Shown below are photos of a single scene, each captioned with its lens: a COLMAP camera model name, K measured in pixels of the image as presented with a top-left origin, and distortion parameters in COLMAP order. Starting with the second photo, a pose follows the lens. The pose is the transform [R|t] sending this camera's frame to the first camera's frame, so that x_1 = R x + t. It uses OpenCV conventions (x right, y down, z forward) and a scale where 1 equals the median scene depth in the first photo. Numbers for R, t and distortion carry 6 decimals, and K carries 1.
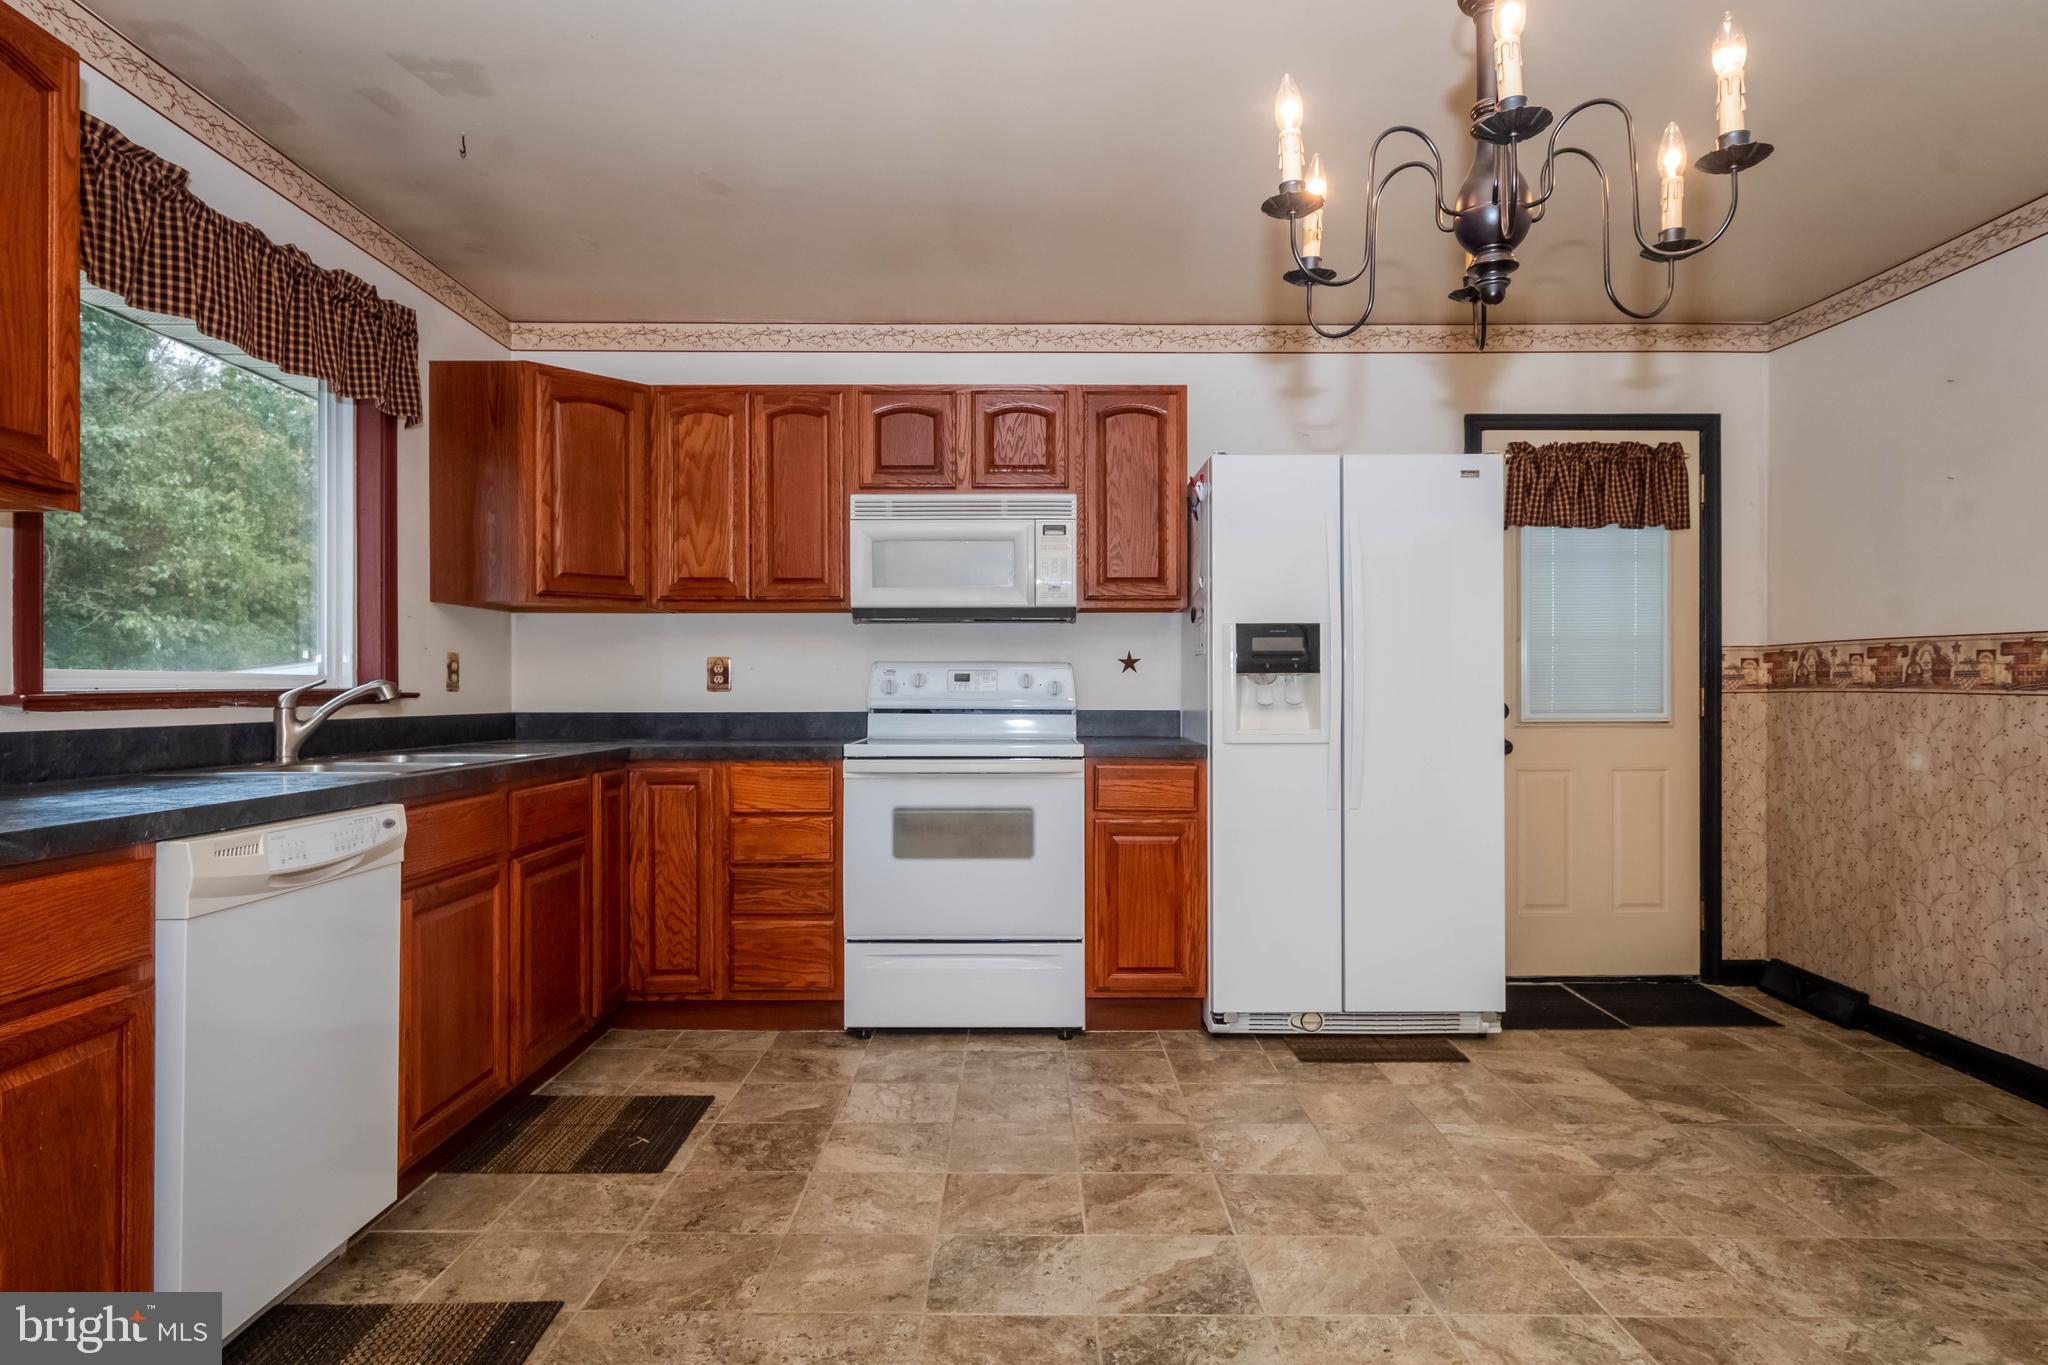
lens RADIAL K [[1167.9, 0, 1026.5], [0, 1167.9, 686.7], [0, 0, 1]] dist [-0.001620, 0.001841]
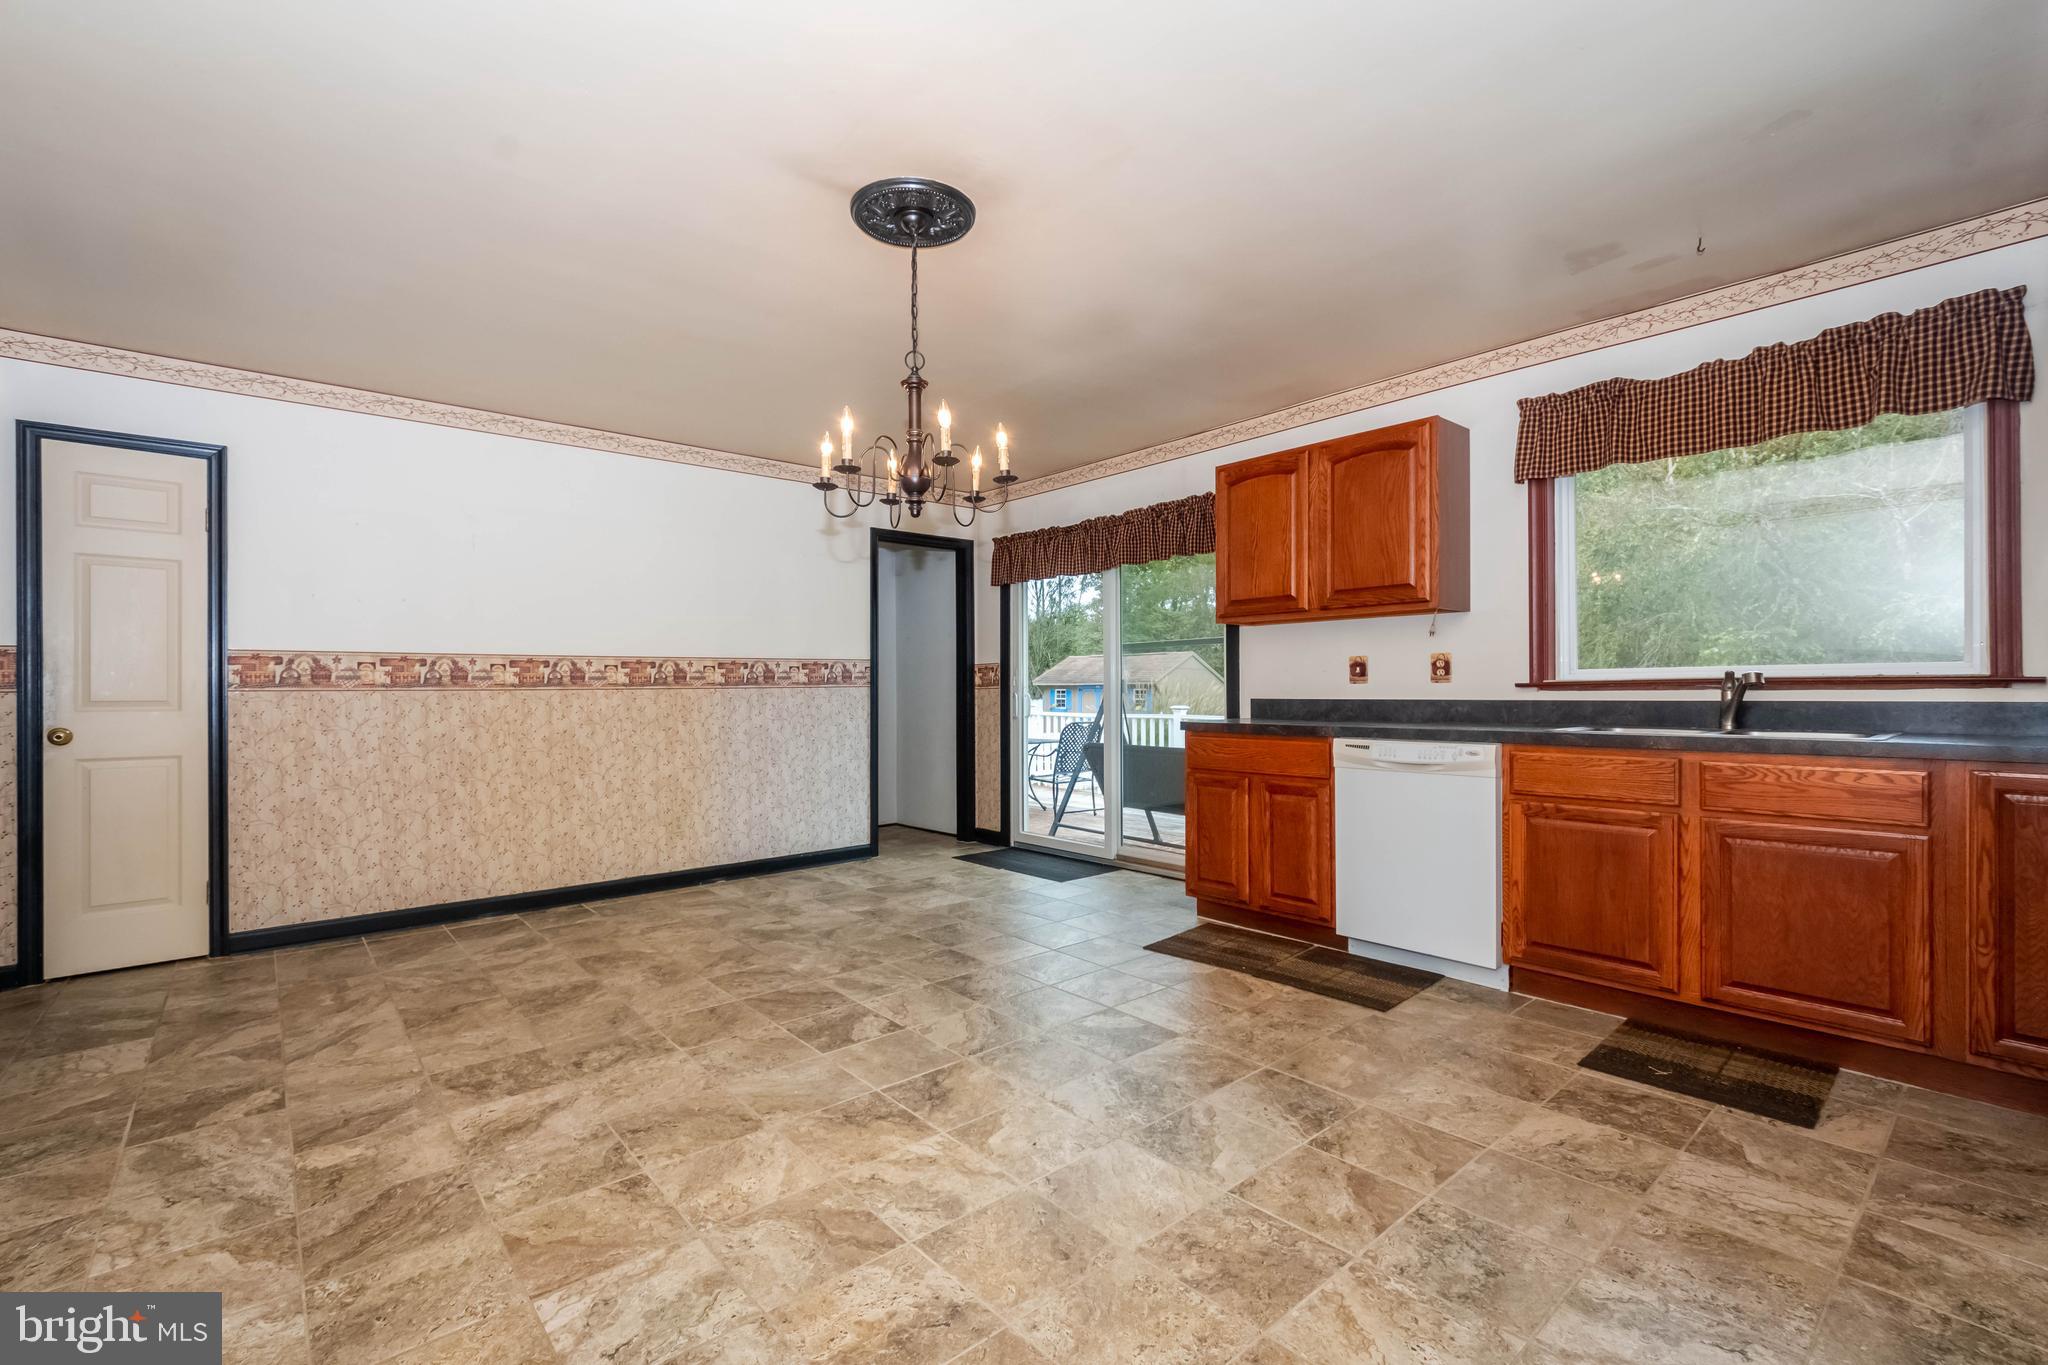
lens RADIAL K [[909.8, 0, 1028.8], [0, 909.8, 687.4], [0, 0, 1]] dist [-0.002739, -0.000236]
pose [[-0.752789, 0.003777, -0.658252, 0.553578], [0.009688, 0.999939, -0.005341, 0.008798], [0.658191, -0.010398, -0.752779, 0.974763]]
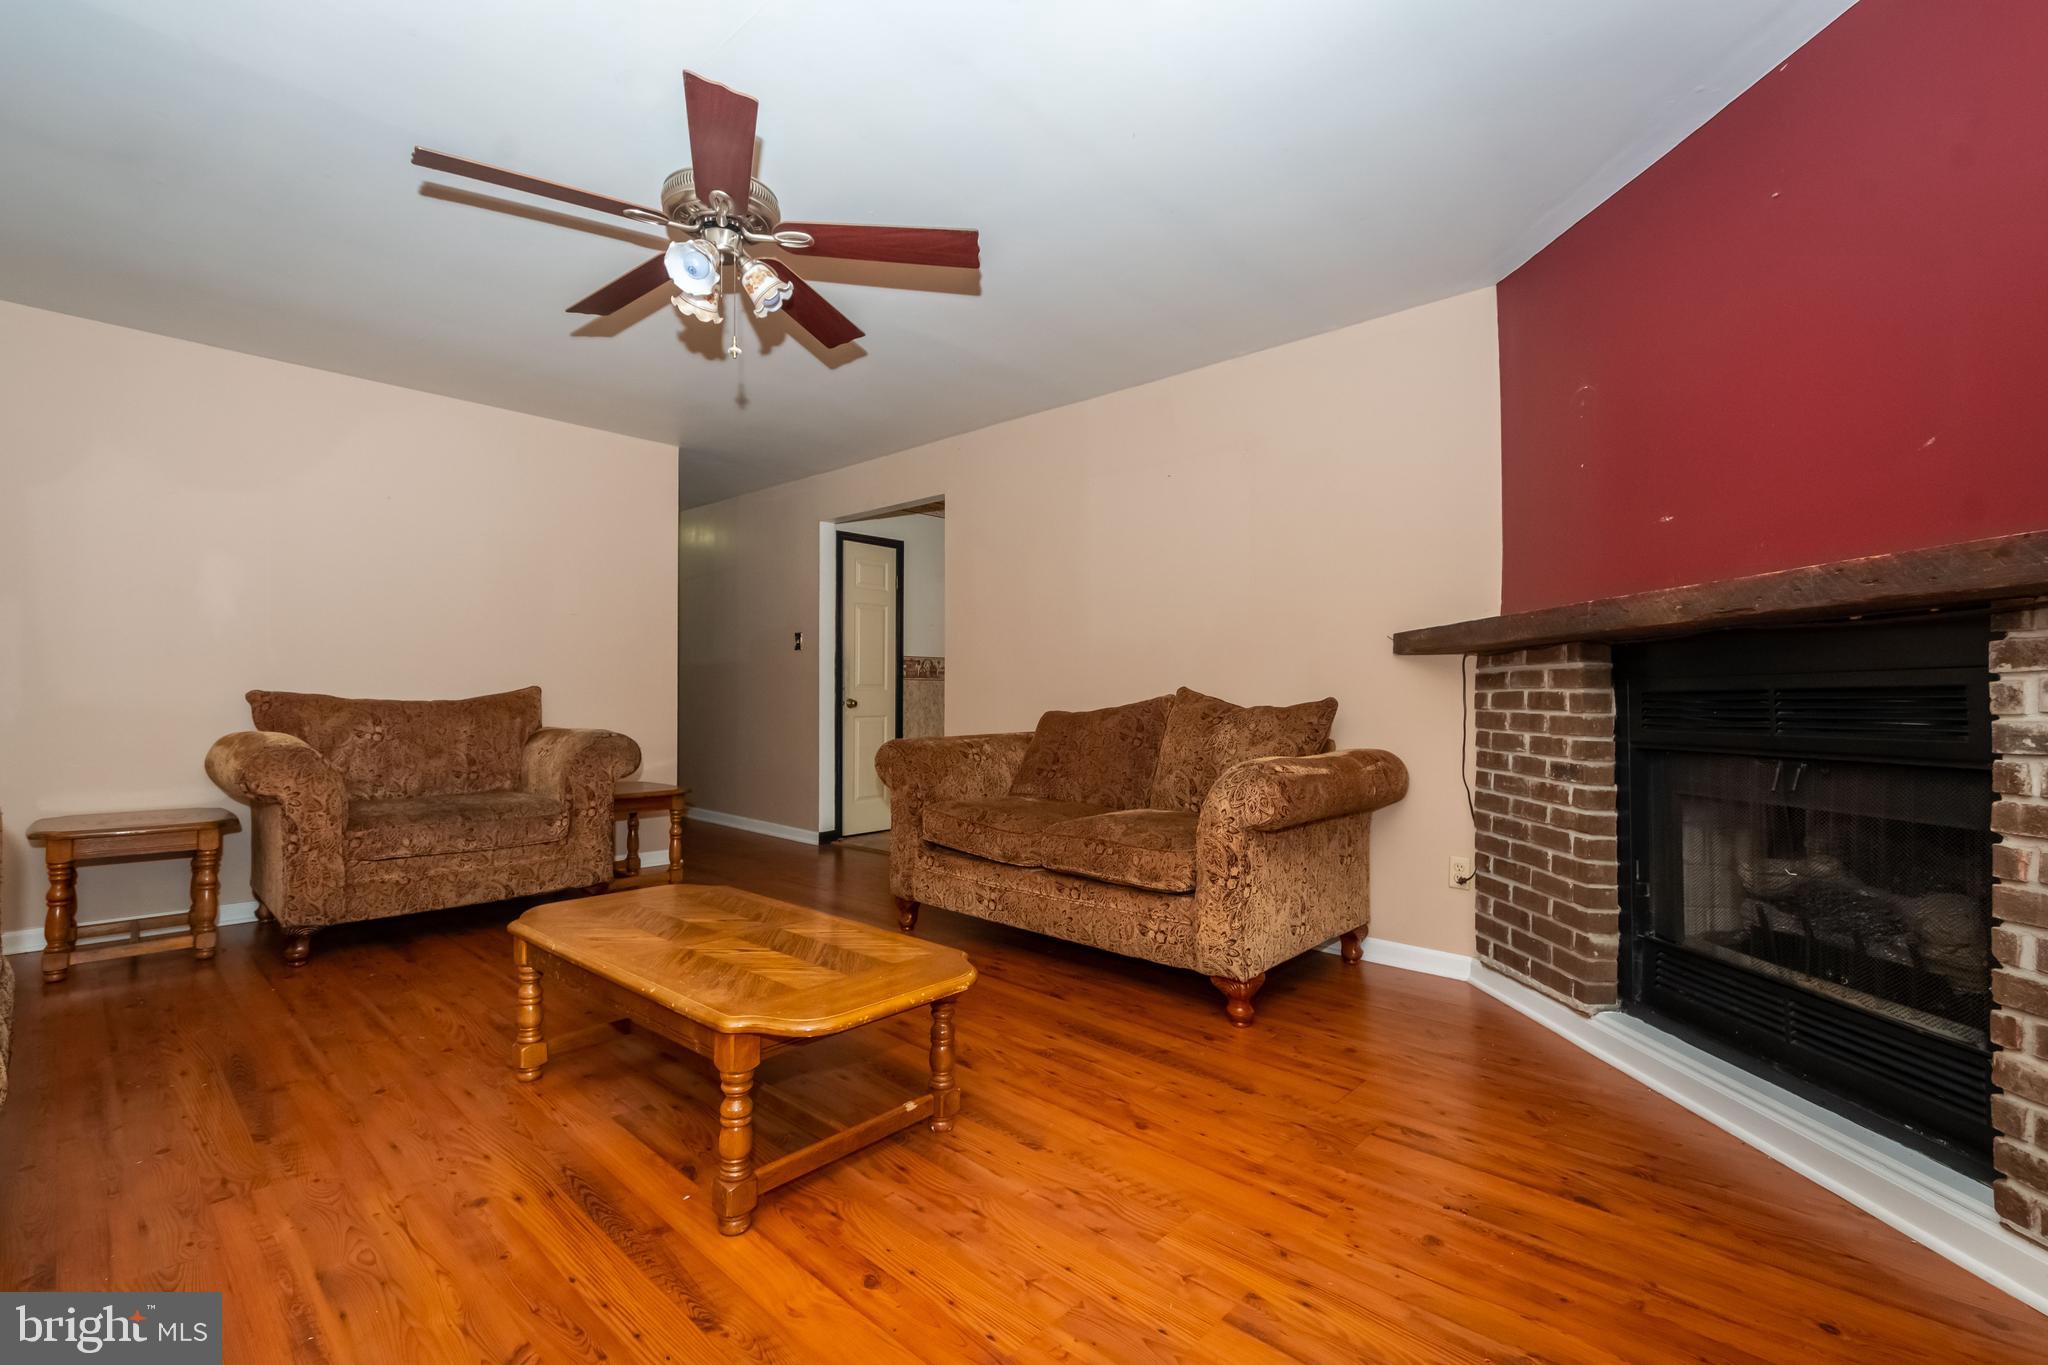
lens RADIAL K [[909.8, 0, 1014.2], [0, 909.8, 701.4], [0, 0, 1]] dist [-0.002739, -0.000236]
pose [[-0.681018, 0.010488, -0.732192, 1.718614], [-0.000644, 0.999888, 0.014922, 0.015160], [0.732267, 0.010634, -0.680935, 1.005117]]
